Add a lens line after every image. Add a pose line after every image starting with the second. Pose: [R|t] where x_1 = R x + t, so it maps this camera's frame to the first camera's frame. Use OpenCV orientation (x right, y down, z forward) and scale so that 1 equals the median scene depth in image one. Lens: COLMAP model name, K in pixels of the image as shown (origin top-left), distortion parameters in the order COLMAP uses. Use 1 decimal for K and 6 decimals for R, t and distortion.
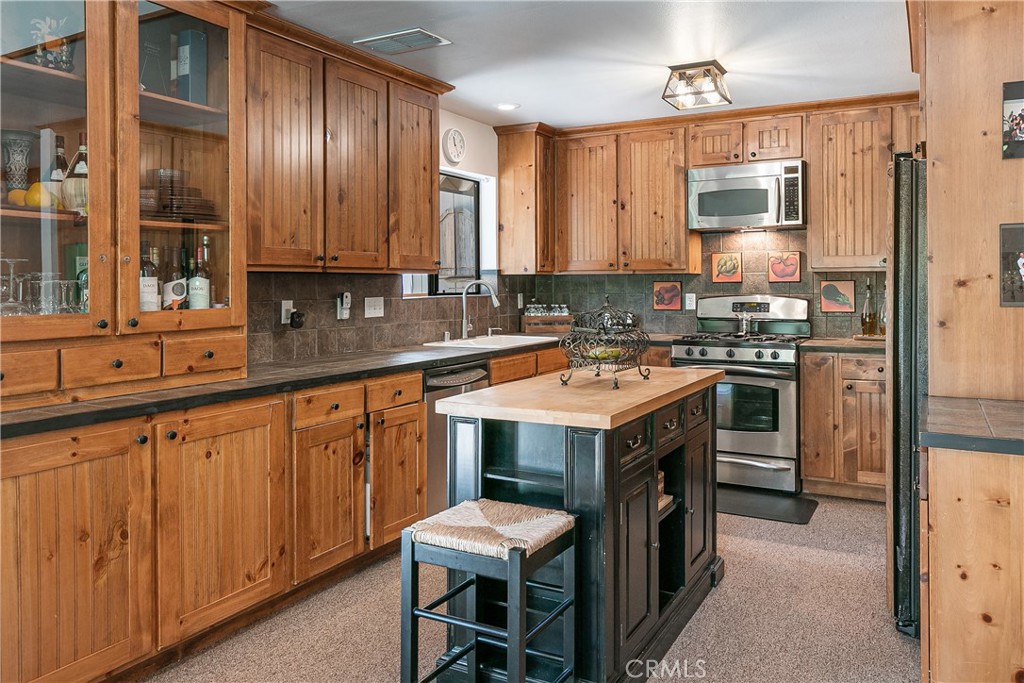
lens RADIAL K [[755.2, 0, 513.2], [0, 755.2, 282.7], [0, 0, 1]] dist [0.002598, 0.001710]
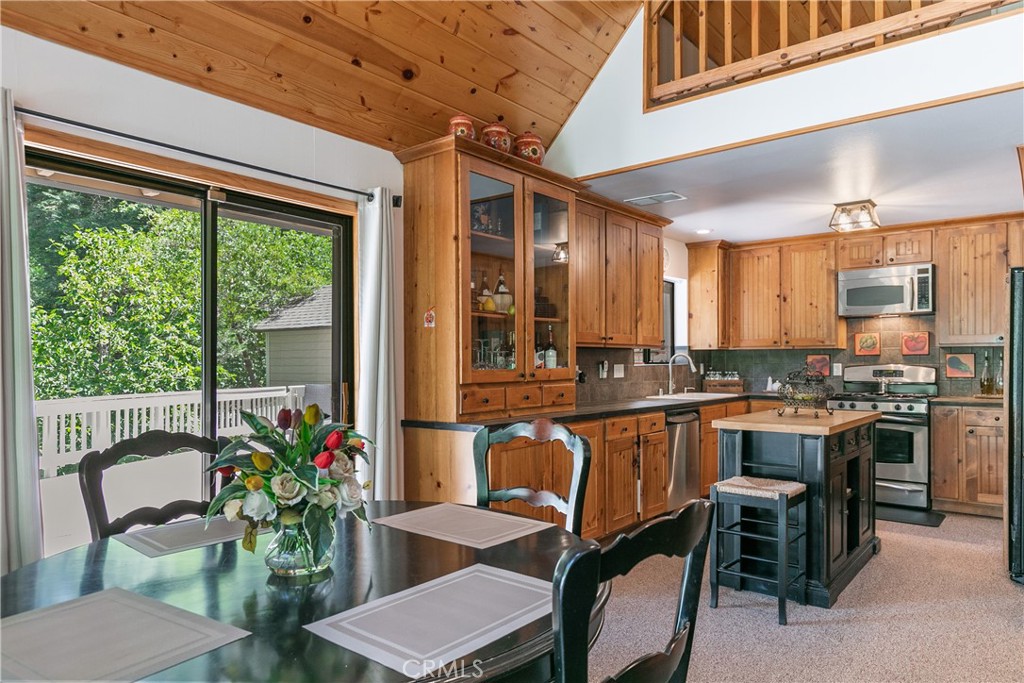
lens RADIAL K [[648.9, 0, 513.9], [0, 648.9, 362.4], [0, 0, 1]] dist [0.003533, -0.001155]
pose [[0.983874, 0.002045, -0.178851, -0.140902], [-0.001132, 0.999986, 0.005206, 0.008073], [0.178859, -0.004919, 0.983862, -0.268453]]
